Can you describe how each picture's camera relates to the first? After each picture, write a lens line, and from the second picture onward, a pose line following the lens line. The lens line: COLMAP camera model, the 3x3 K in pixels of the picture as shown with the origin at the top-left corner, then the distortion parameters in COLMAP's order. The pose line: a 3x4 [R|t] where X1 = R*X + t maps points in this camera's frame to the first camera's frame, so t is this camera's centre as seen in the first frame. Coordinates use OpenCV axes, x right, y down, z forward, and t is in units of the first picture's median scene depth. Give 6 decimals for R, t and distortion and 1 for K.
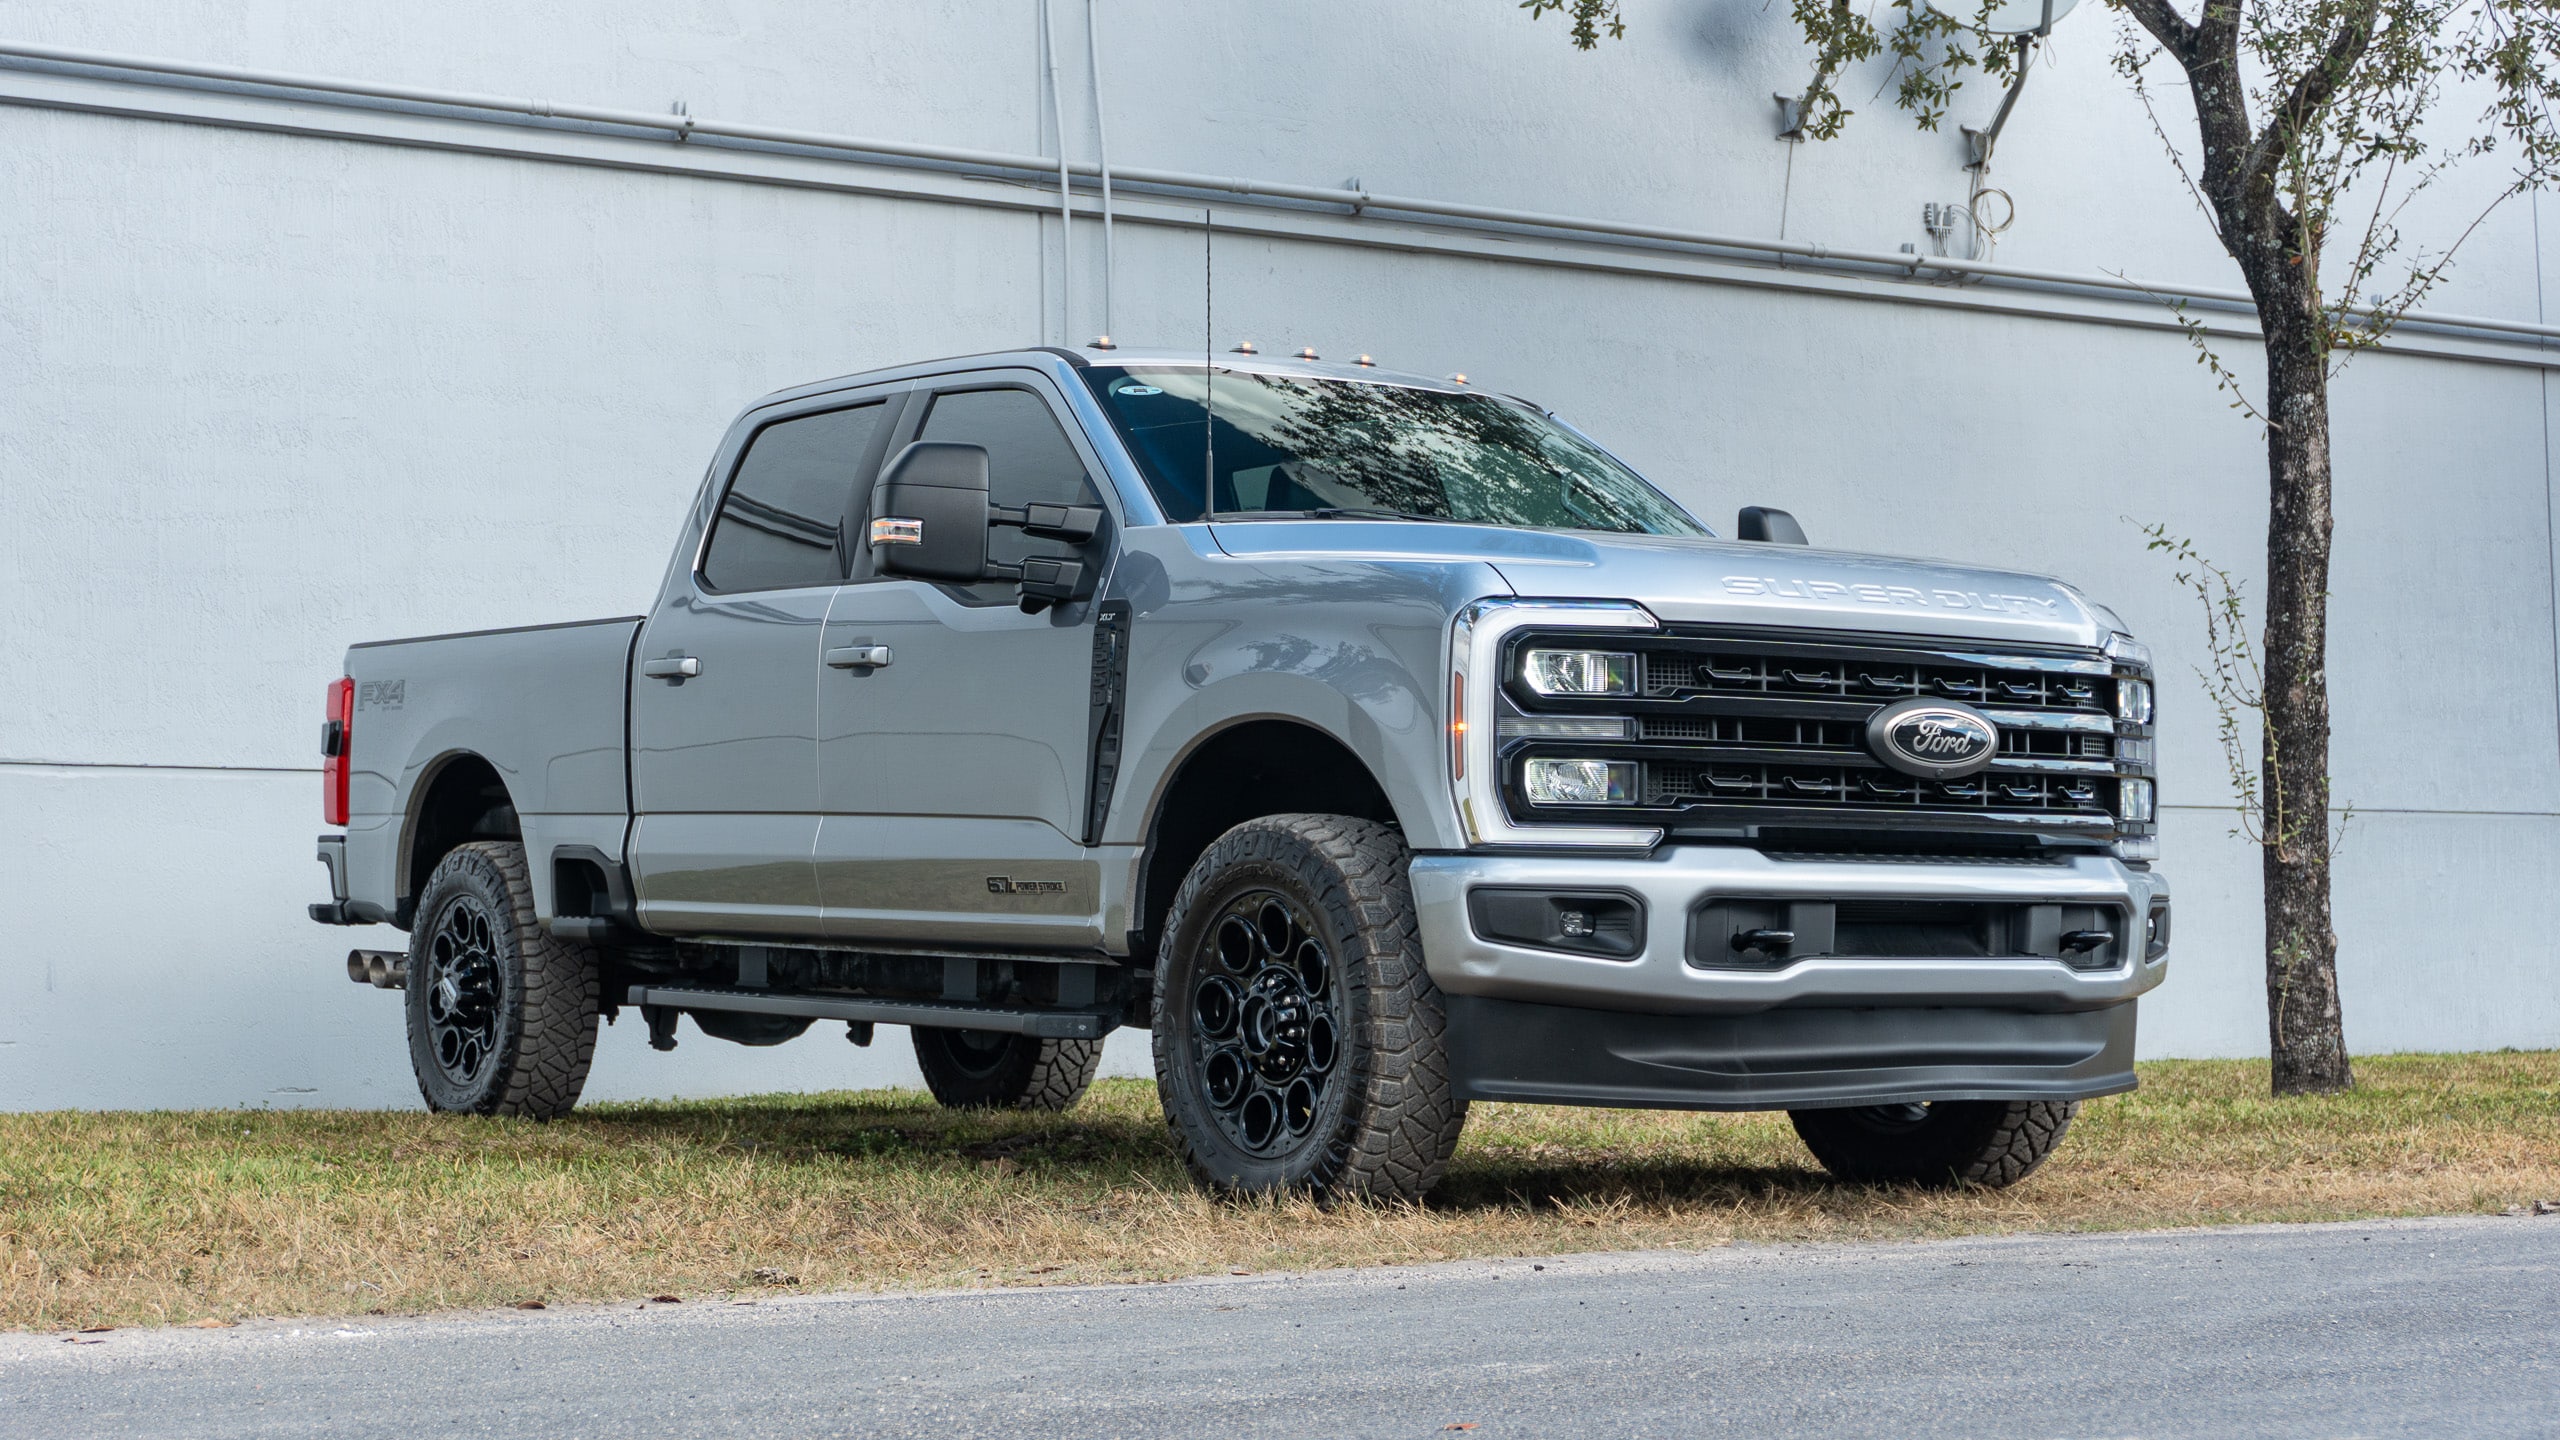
lens RADIAL K [[3829.4, 0, 1280.0], [0, 3829.4, 720.0], [0, 0, 1]] dist [-0.003202, -0.153139]
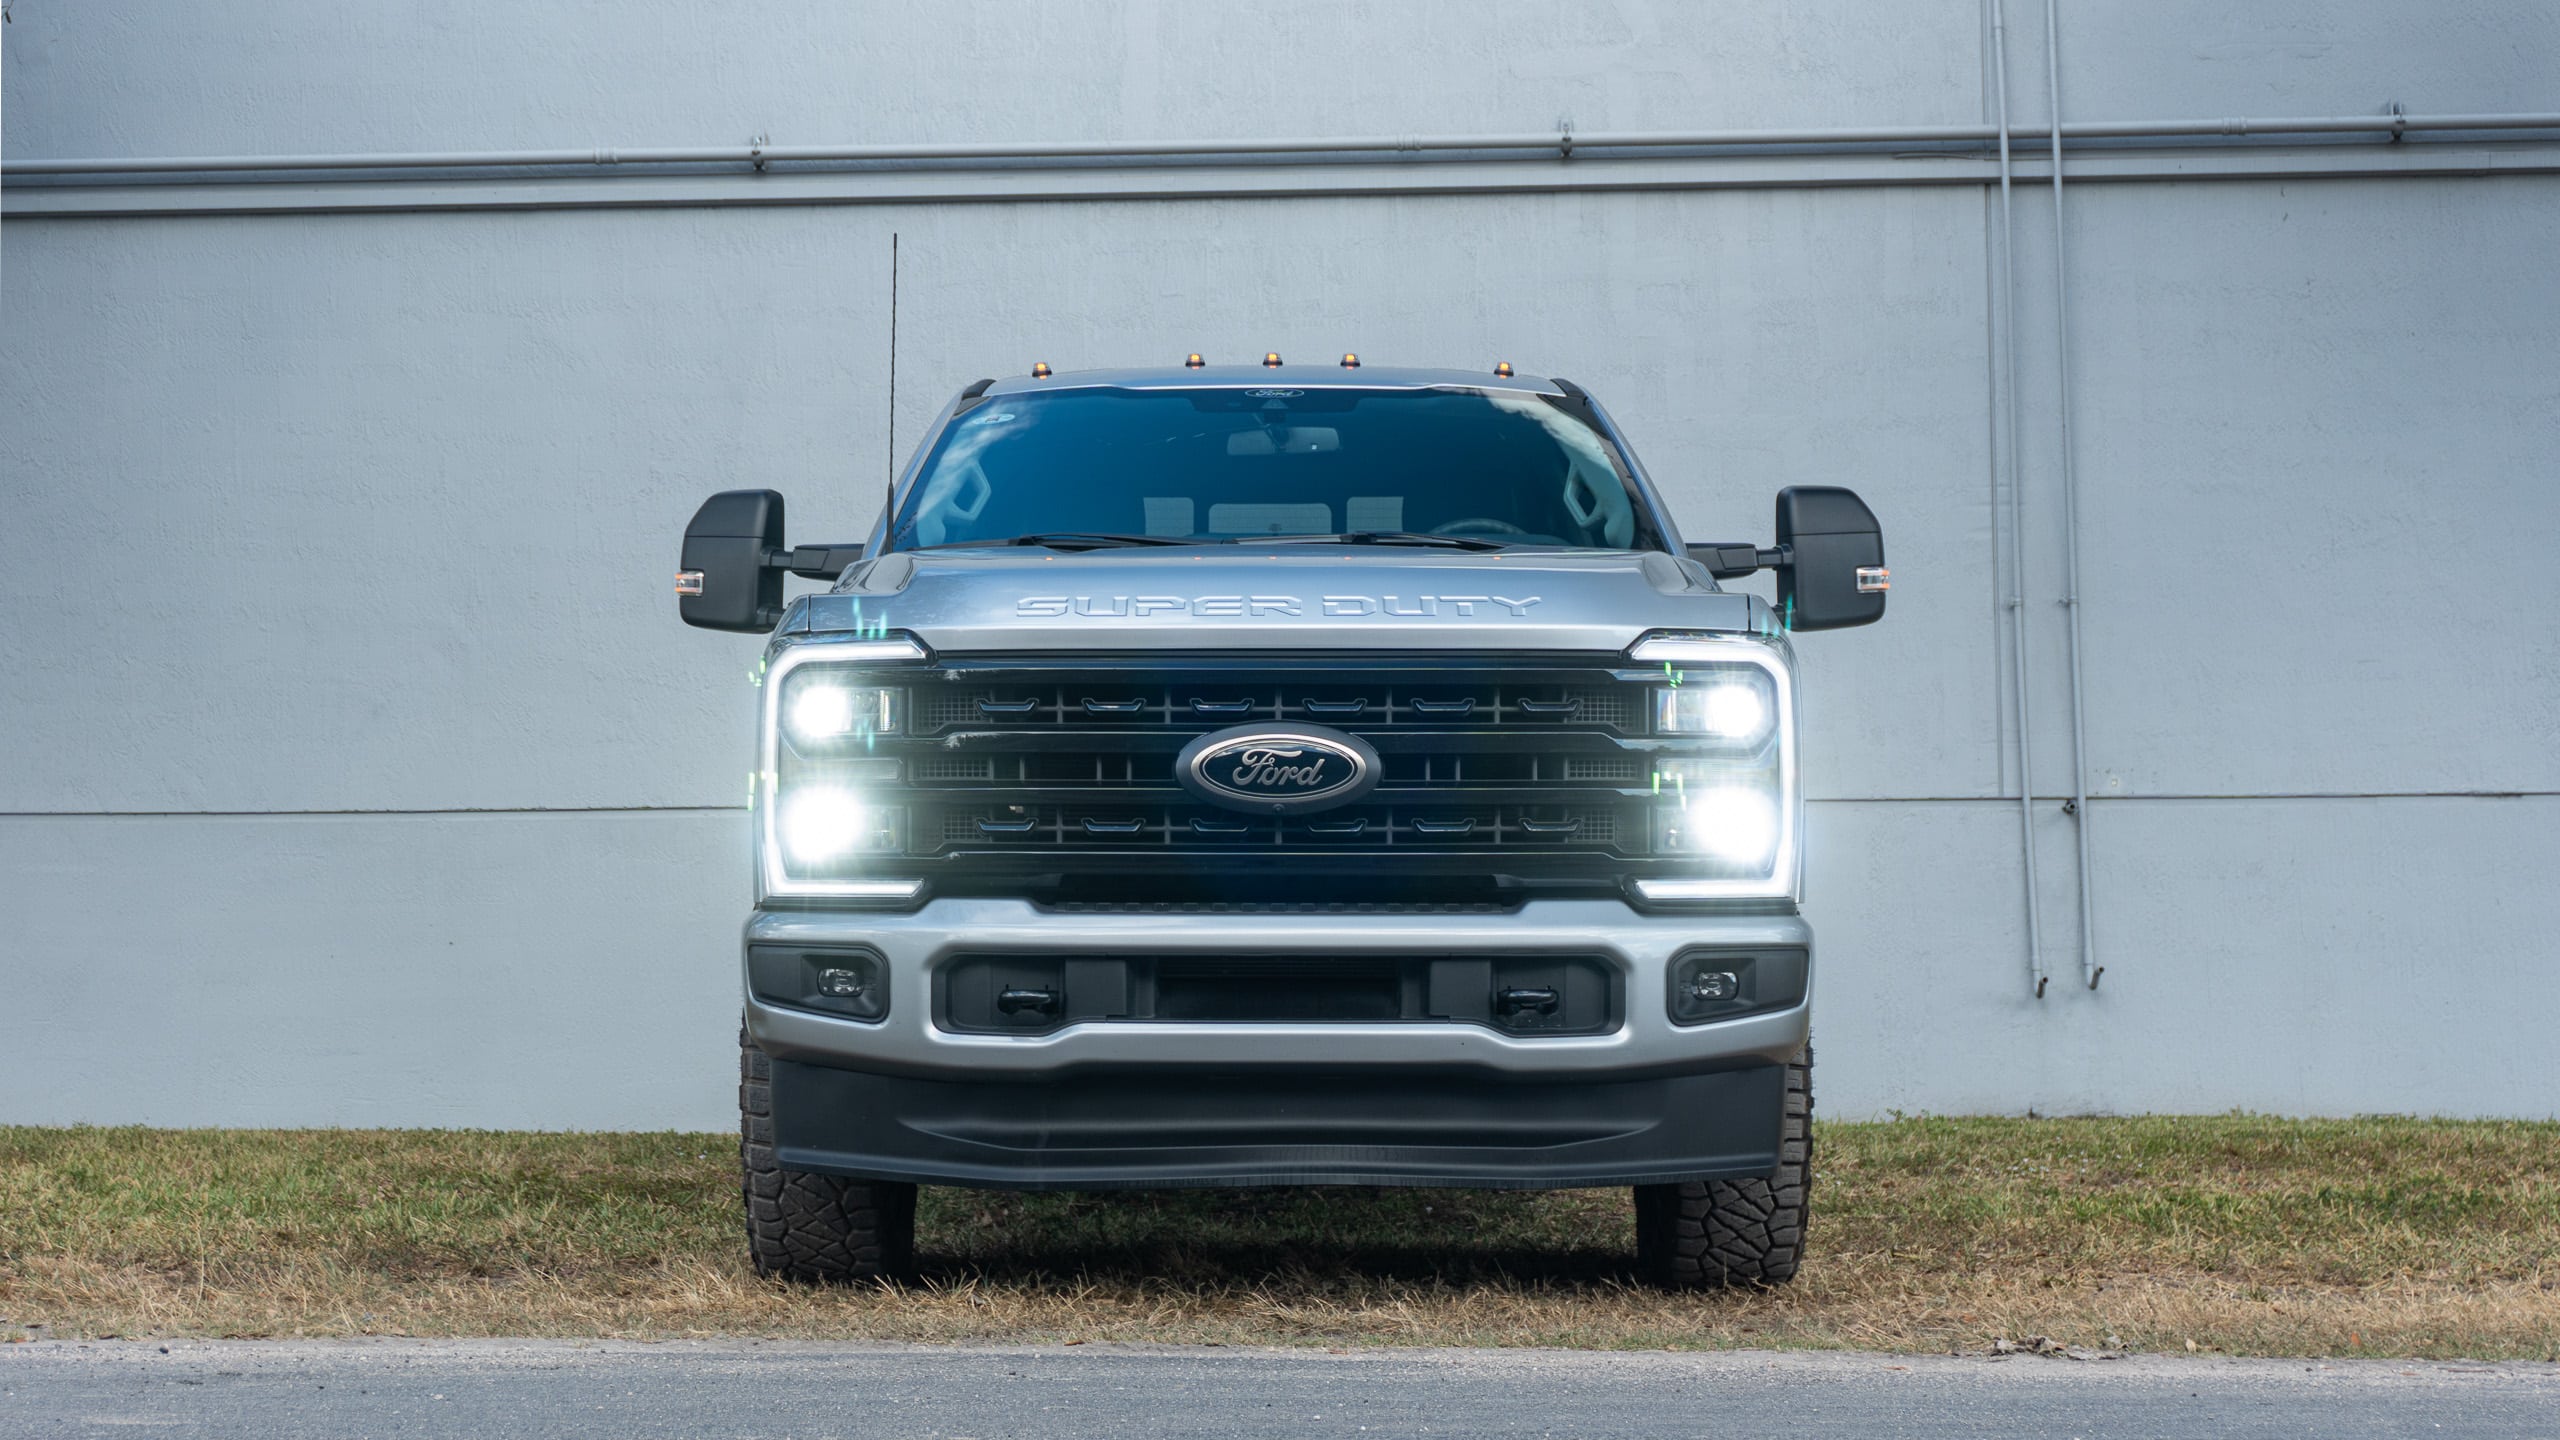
lens RADIAL K [[3829.4, 0, 1280.0], [0, 3829.4, 720.0], [0, 0, 1]] dist [-0.003202, -0.153139]
pose [[0.821382, -0.034419, -0.569338, 0.480541], [0.034463, 0.999349, -0.010695, 0.002223], [0.569336, -0.010837, 0.822034, 0.205598]]
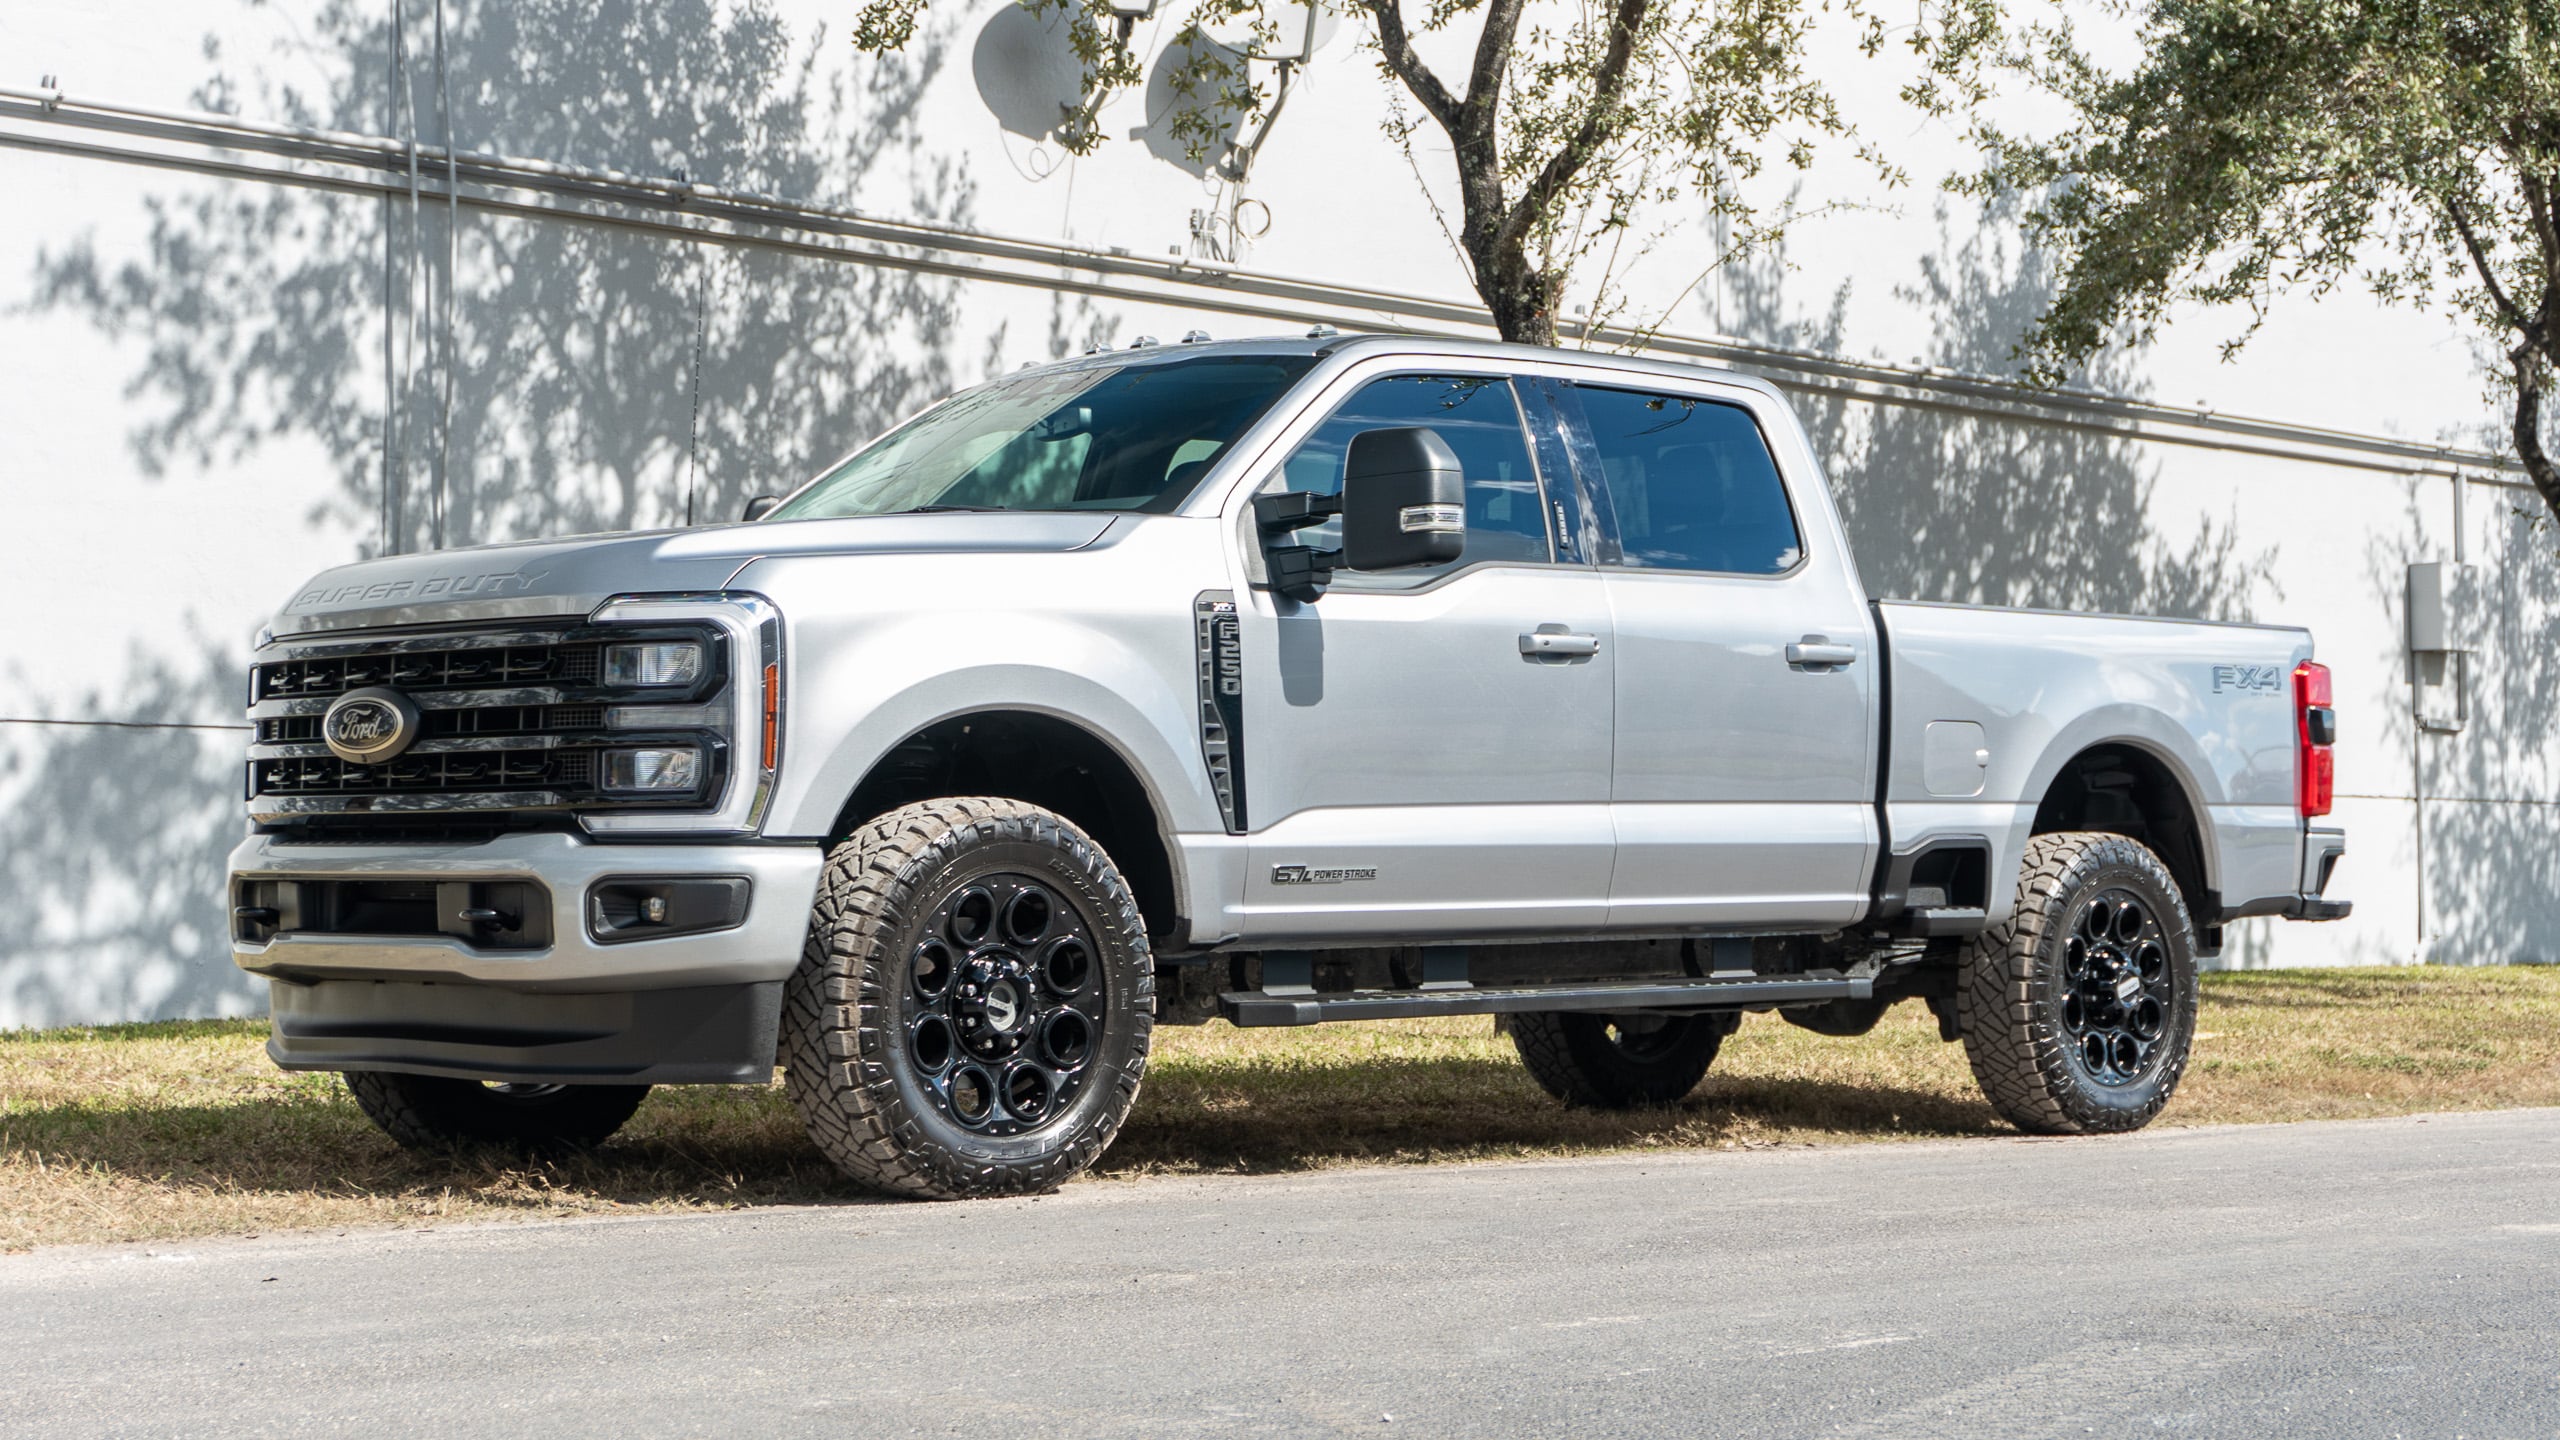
lens RADIAL K [[3829.4, 0, 1280.0], [0, 3829.4, 720.0], [0, 0, 1]] dist [-0.003202, -0.153139]
pose [[0.978130, 0.019664, 0.207064, -0.056457], [-0.023033, 0.999638, 0.013871, -0.009268], [-0.206716, -0.018337, 0.978229, -0.144169]]
